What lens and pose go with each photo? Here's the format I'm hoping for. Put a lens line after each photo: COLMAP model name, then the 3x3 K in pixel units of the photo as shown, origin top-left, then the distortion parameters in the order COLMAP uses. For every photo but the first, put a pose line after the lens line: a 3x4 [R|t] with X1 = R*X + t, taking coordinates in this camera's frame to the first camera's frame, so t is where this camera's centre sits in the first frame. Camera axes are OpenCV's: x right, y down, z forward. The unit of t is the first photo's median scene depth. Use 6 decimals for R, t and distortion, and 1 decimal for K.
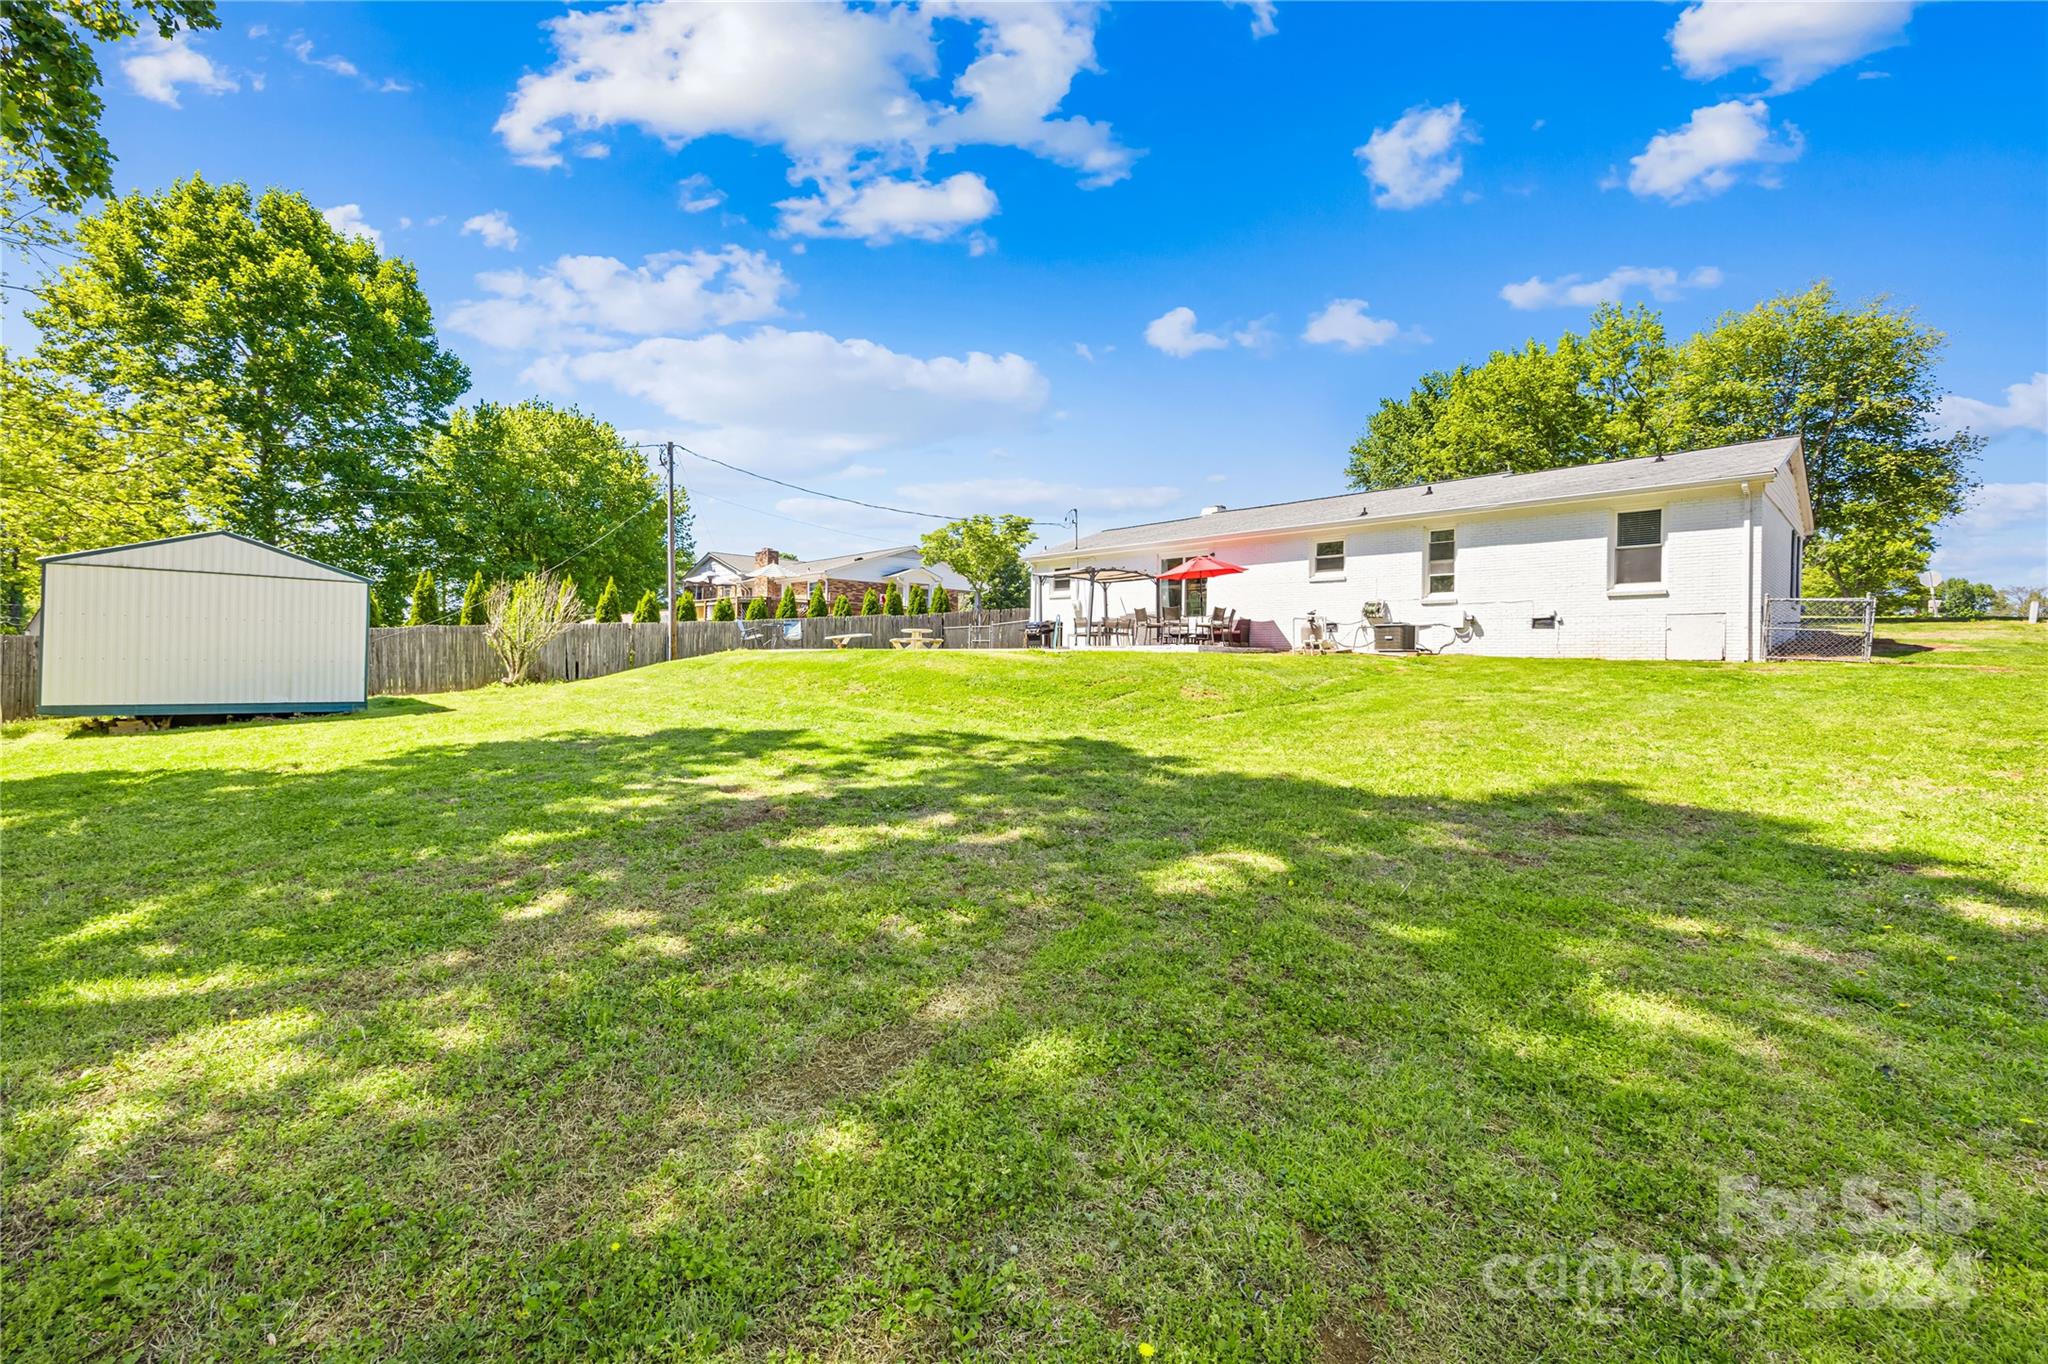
lens RADIAL K [[834.6, 0, 1039.7], [0, 834.6, 669.8], [0, 0, 1]] dist [-0.005871, 0.000760]
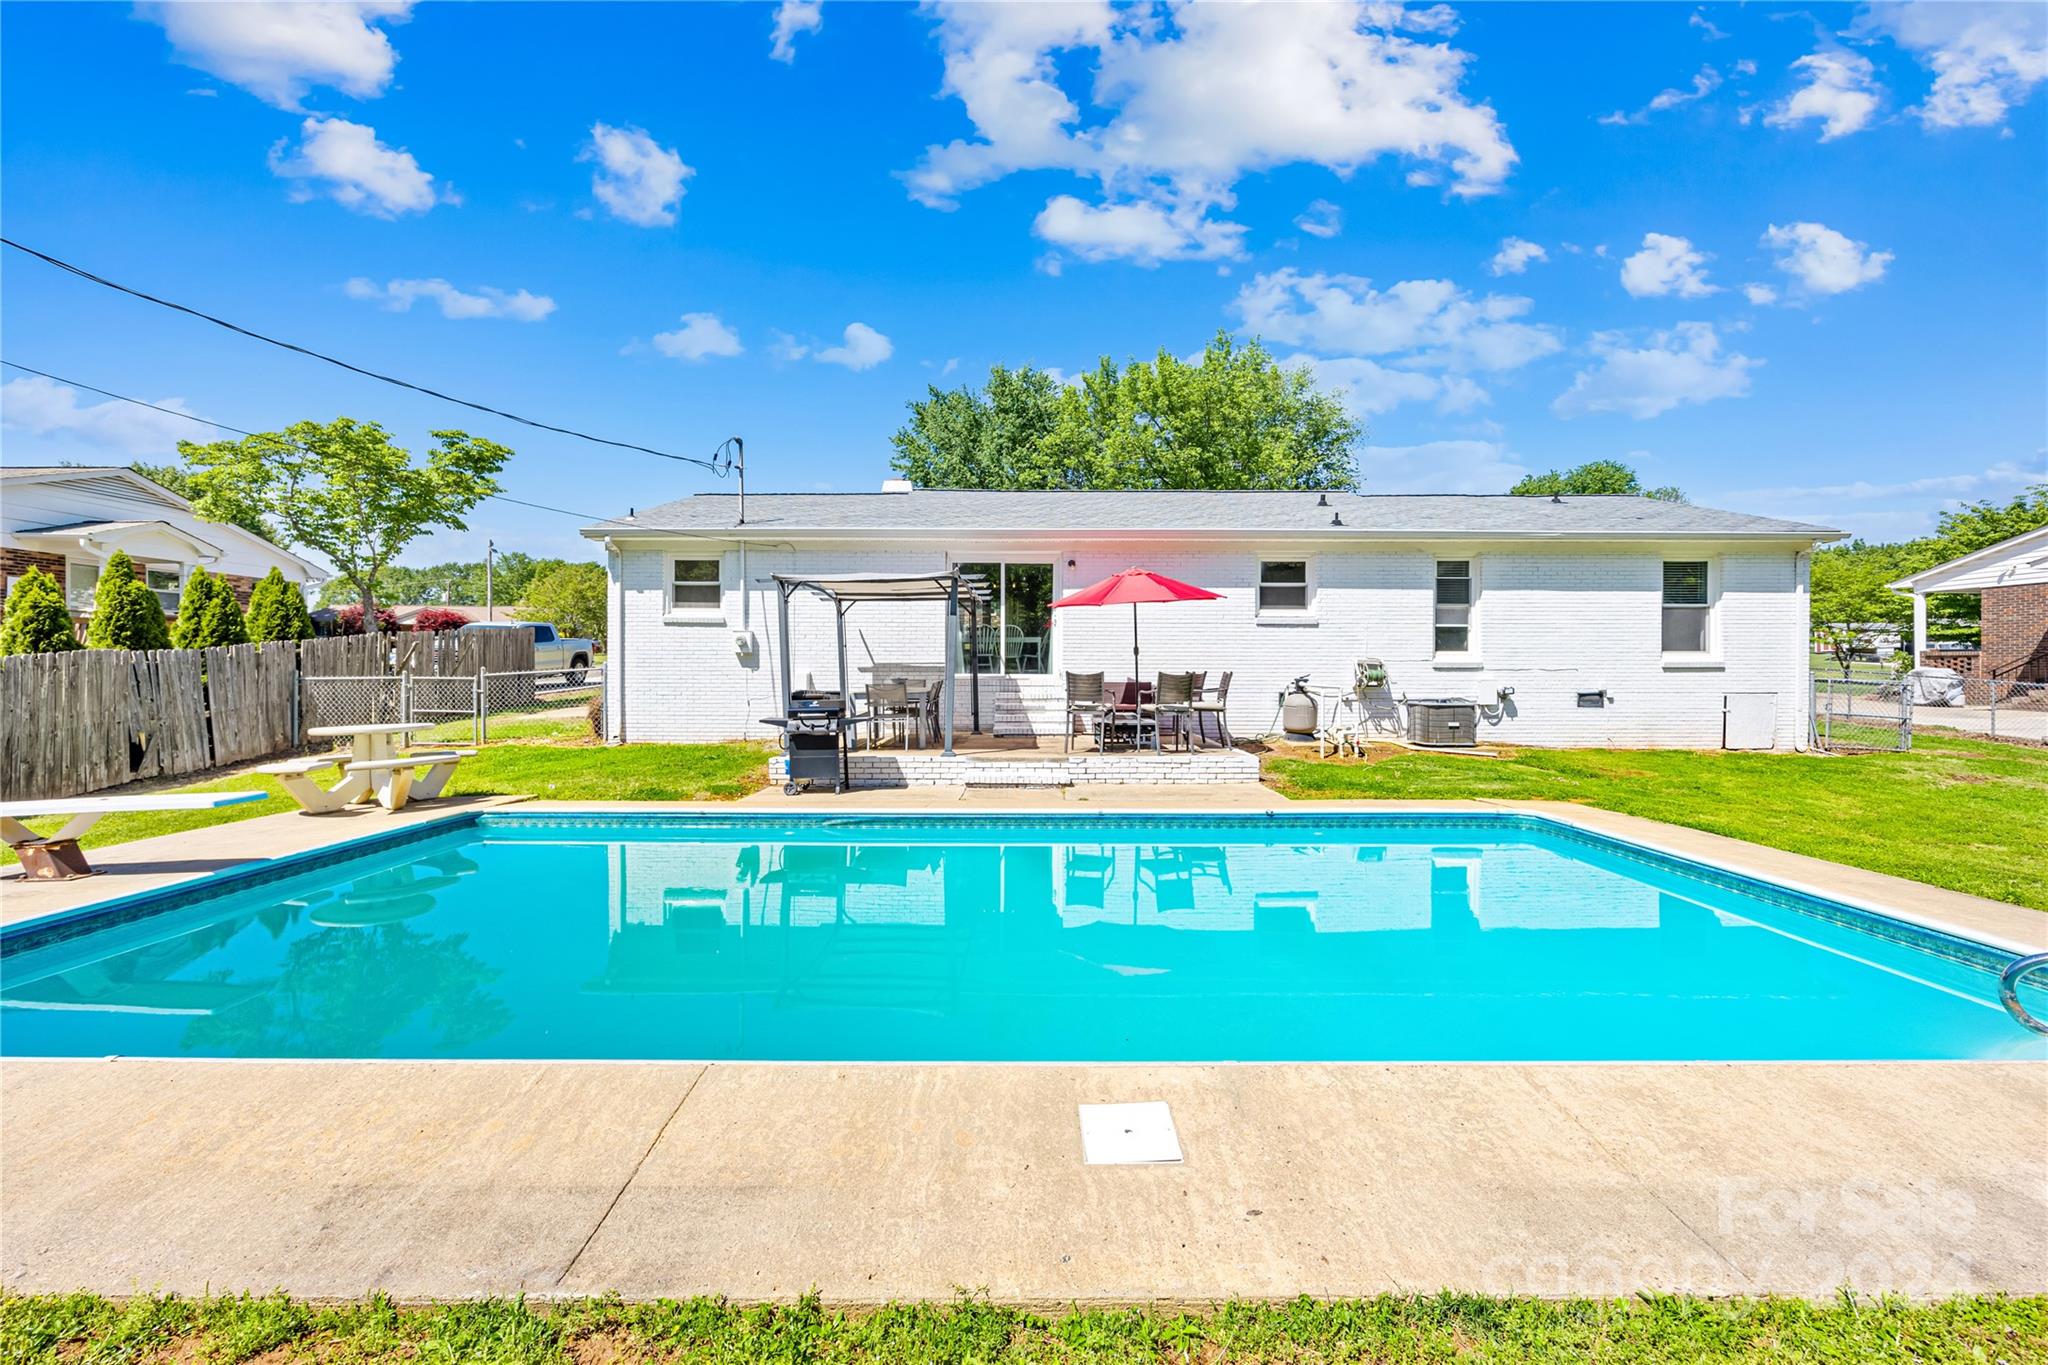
lens RADIAL K [[834.6, 0, 1039.7], [0, 834.6, 670.3], [0, 0, 1]] dist [-0.005871, 0.000760]
pose [[0.702450, -0.006742, 0.711701, -0.224536], [0.012783, 0.999913, -0.003145, -0.073182], [-0.711619, 0.011307, 0.702475, 0.700951]]
